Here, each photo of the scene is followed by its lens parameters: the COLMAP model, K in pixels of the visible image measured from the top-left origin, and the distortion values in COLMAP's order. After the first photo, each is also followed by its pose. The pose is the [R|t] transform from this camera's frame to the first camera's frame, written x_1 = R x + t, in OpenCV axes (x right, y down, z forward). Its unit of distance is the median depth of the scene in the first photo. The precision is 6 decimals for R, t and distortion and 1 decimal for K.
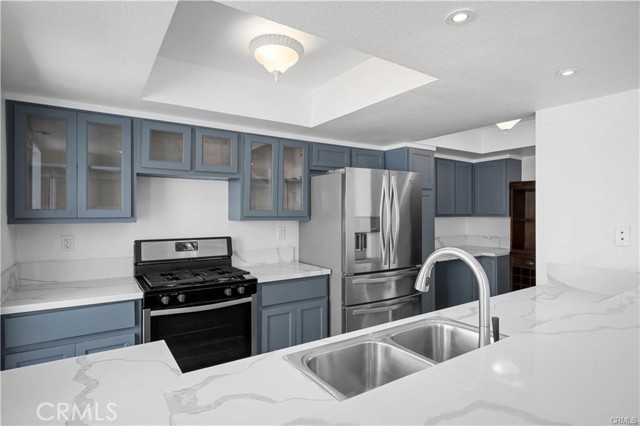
lens RADIAL K [[349.2, 0, 319.4], [0, 349.2, 215.3], [0, 0, 1]] dist [-0.001192, -0.000912]
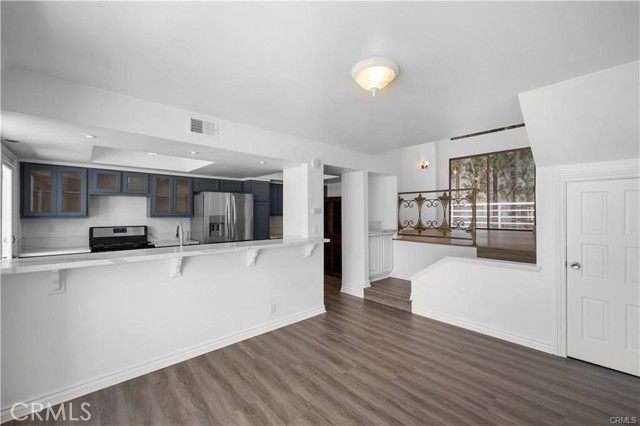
lens RADIAL K [[275.3, 0, 320.4], [0, 275.3, 216.1], [0, 0, 1]] dist [0.001677, -0.000292]
pose [[0.988987, 0.003570, 0.147961, 0.498059], [-0.004509, 0.999972, 0.006007, -0.007356], [-0.147935, -0.006608, 0.988975, -0.695050]]
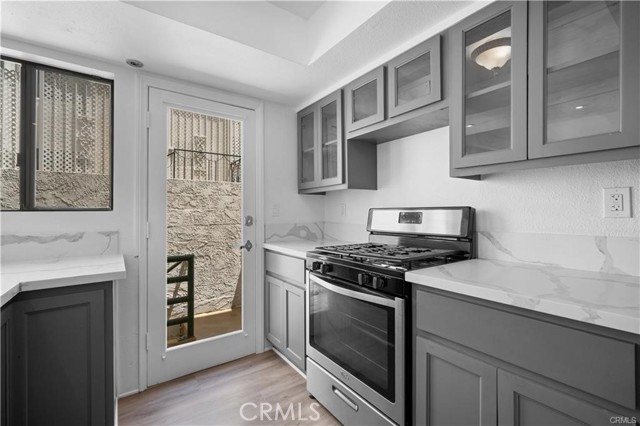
lens RADIAL K [[280.7, 0, 322.9], [0, 280.7, 209.3], [0, 0, 1]] dist [0.000464, -0.000217]
pose [[0.028240, -0.005064, -0.999588, 0.240729], [0.002170, 0.999985, -0.005004, 0.070171], [0.999599, -0.002028, 0.028250, 0.755032]]
